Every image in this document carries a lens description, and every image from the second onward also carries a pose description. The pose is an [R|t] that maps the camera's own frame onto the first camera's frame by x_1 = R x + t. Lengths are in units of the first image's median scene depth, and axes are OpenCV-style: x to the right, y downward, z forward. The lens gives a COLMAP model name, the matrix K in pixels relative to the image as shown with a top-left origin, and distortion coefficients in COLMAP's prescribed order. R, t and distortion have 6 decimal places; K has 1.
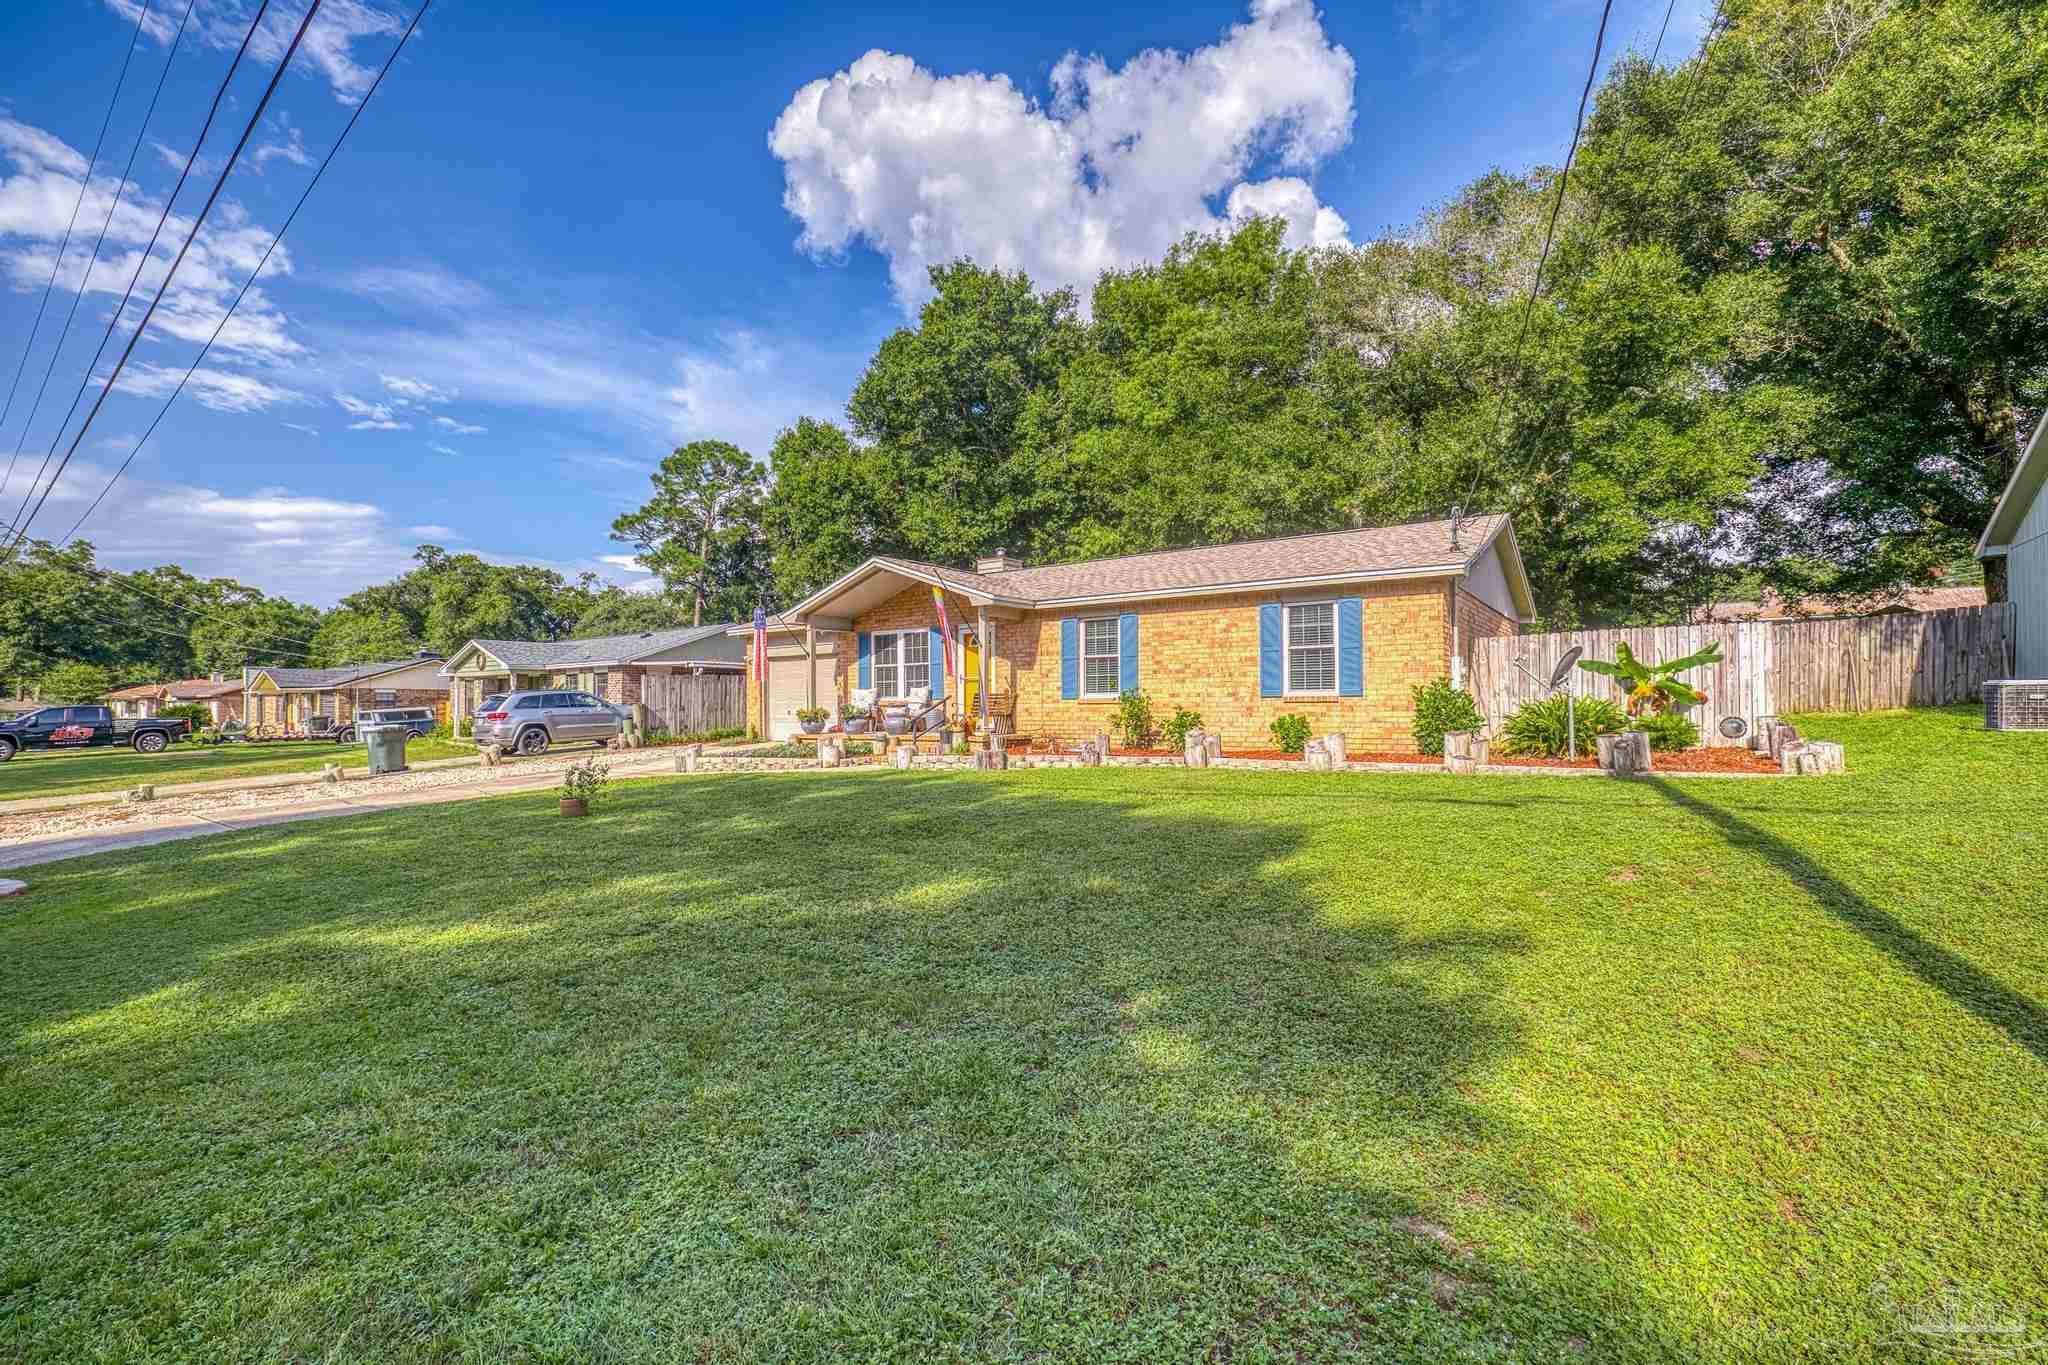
lens RADIAL K [[874.1, 0, 1018.0], [0, 874.1, 688.4], [0, 0, 1]] dist [-0.030742, 0.009214]
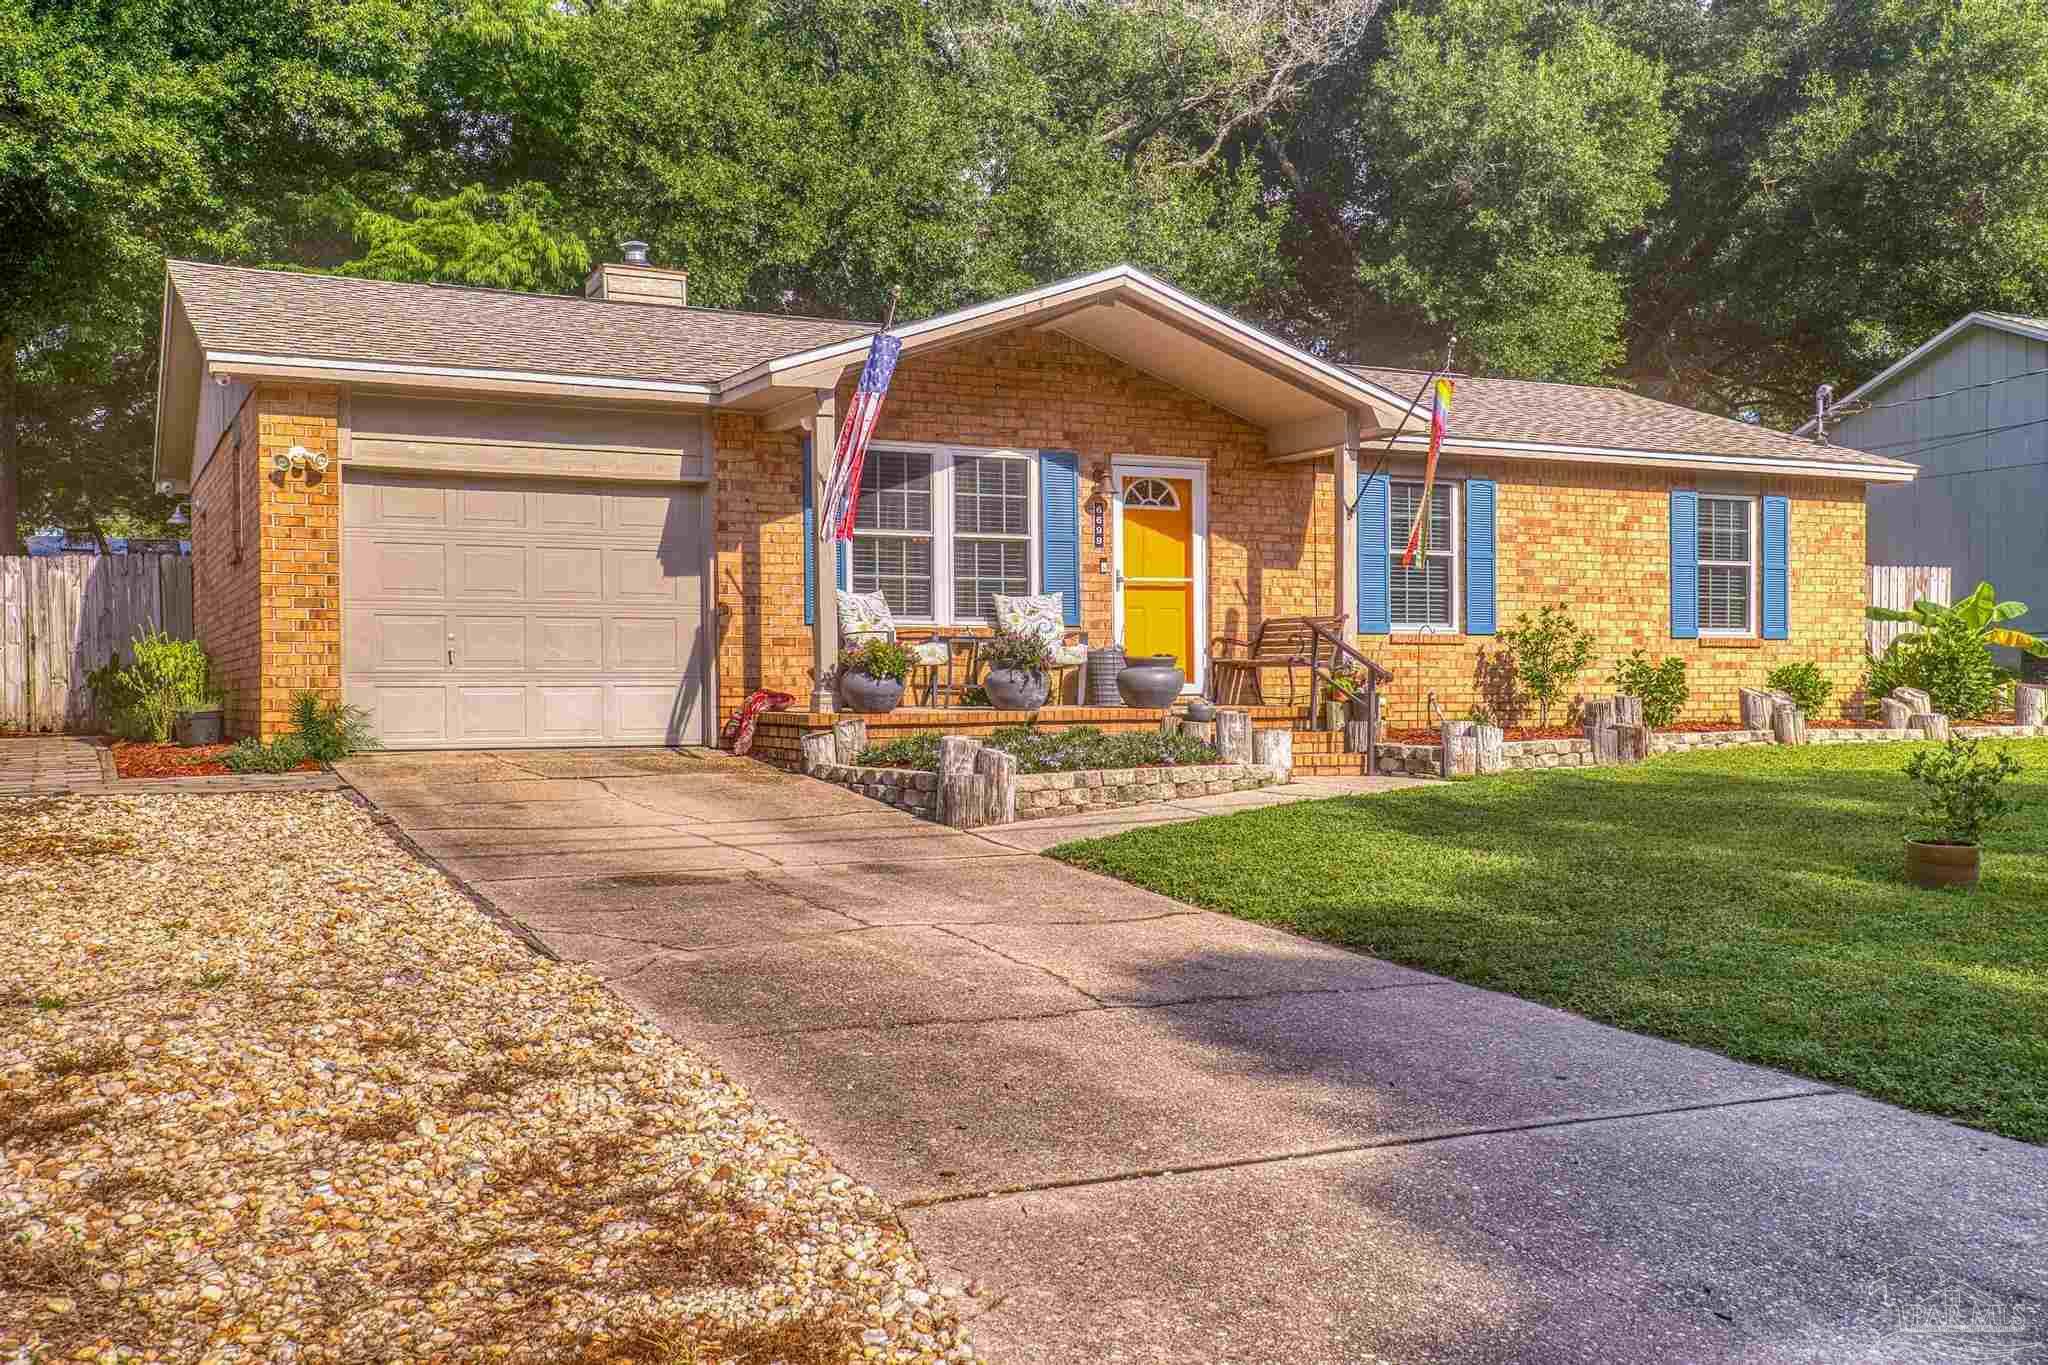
lens RADIAL K [[1919.8, 0, 1016.5], [0, 1919.8, 688.3], [0, 0, 1]] dist [0.081763, 0.000000]
pose [[0.458887, 0.004745, 0.888482, -0.960978], [-0.020228, 0.999782, 0.005108, 0.039567], [-0.888264, -0.020316, 0.458883, 0.630690]]
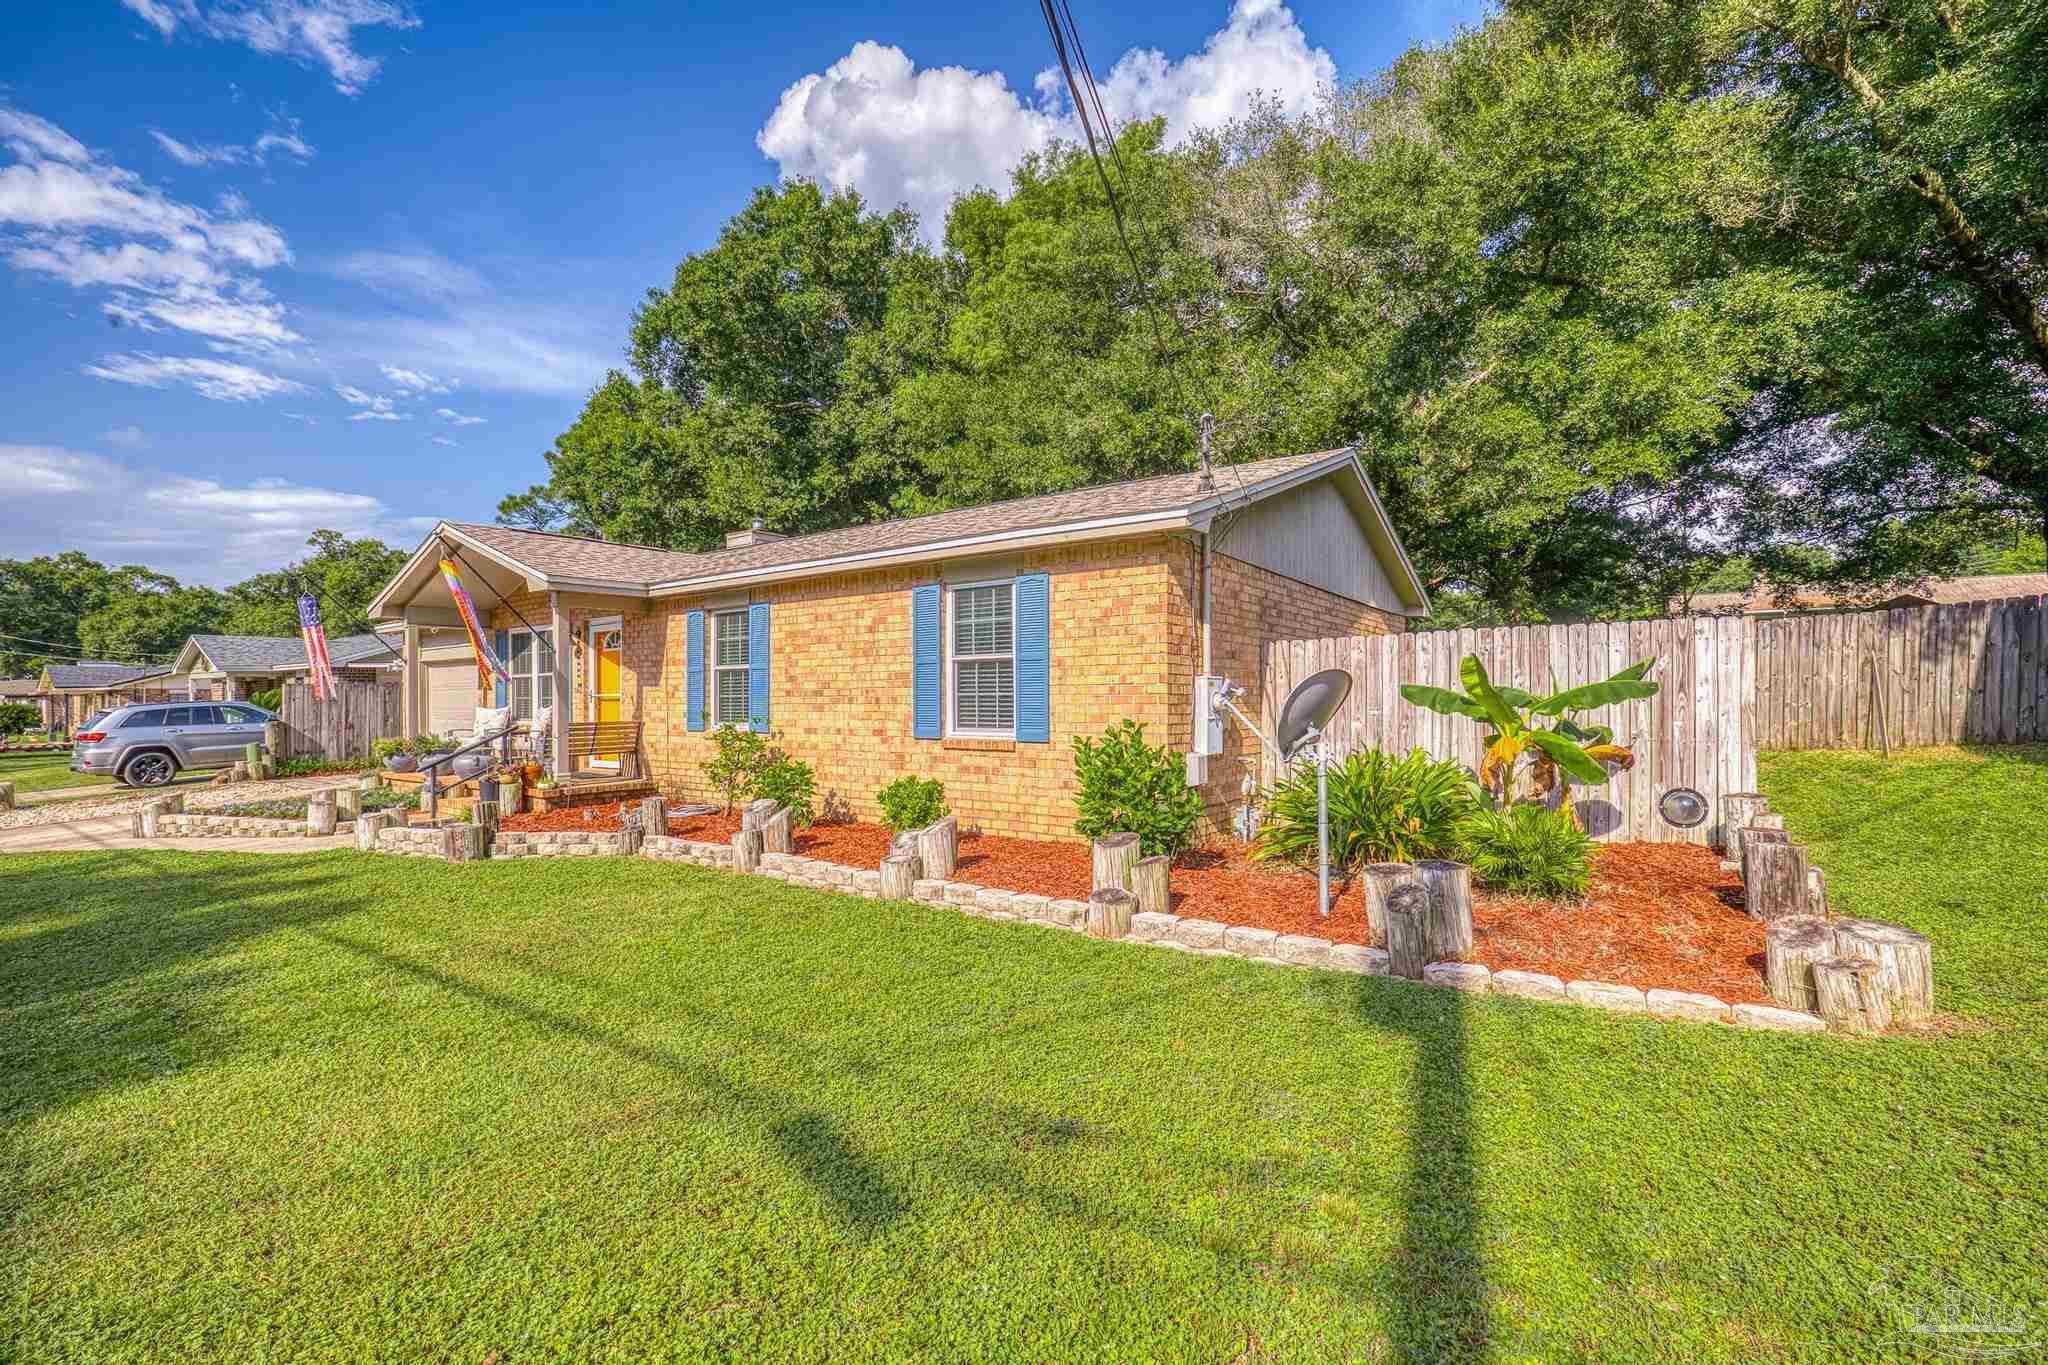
lens RADIAL K [[874.1, 0, 1013.3], [0, 874.1, 684.1], [0, 0, 1]] dist [-0.030742, 0.009214]
pose [[0.999996, 0.001645, 0.002307, 0.281377], [-0.001657, 0.999985, 0.005132, -0.025620], [-0.002299, -0.005136, 0.999984, 0.315231]]
